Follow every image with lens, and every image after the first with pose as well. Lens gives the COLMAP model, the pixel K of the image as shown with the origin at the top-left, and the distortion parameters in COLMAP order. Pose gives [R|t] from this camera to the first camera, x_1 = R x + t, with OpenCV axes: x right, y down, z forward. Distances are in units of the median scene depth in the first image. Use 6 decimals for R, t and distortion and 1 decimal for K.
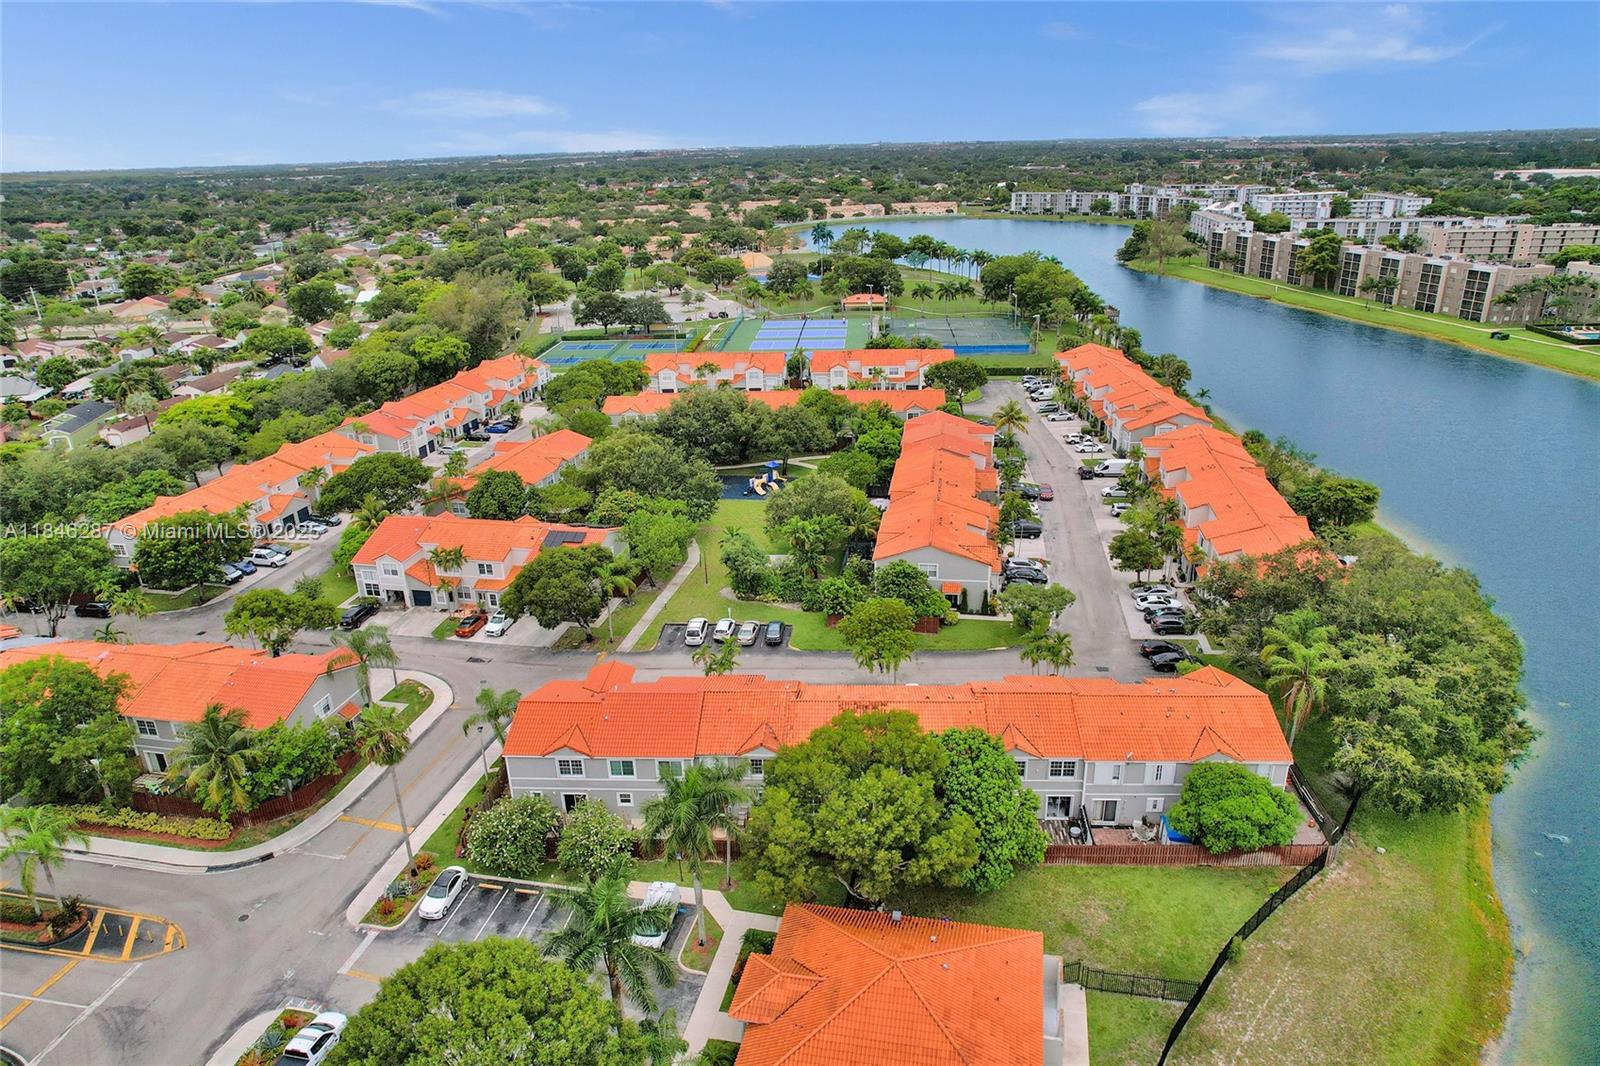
lens RADIAL K [[1026.5, 0, 800.0], [0, 1026.5, 533.0], [0, 0, 1]] dist [-0.080717, 0.070975]
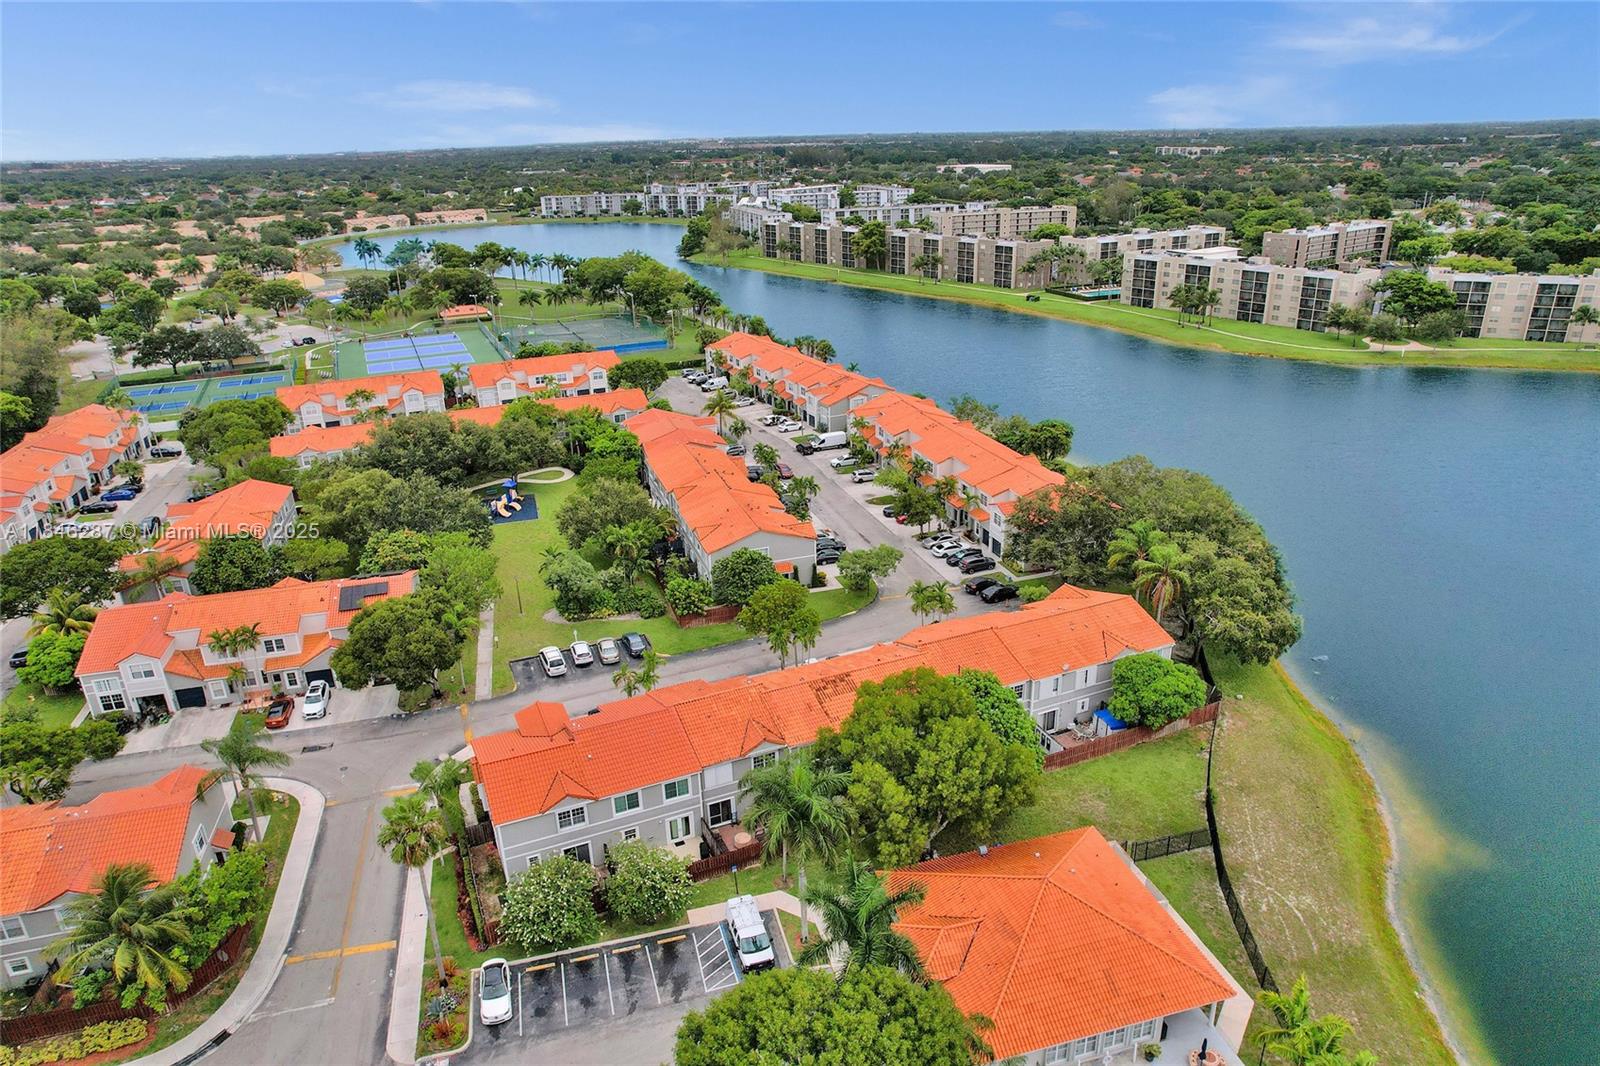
lens RADIAL K [[1026.5, 0, 800.0], [0, 1026.5, 533.0], [0, 0, 1]] dist [-0.080717, 0.070975]
pose [[0.889038, -0.164401, 0.427297, -0.196882], [0.166203, 0.985527, 0.033375, -0.008999], [-0.426600, 0.041347, 0.903495, 0.039315]]
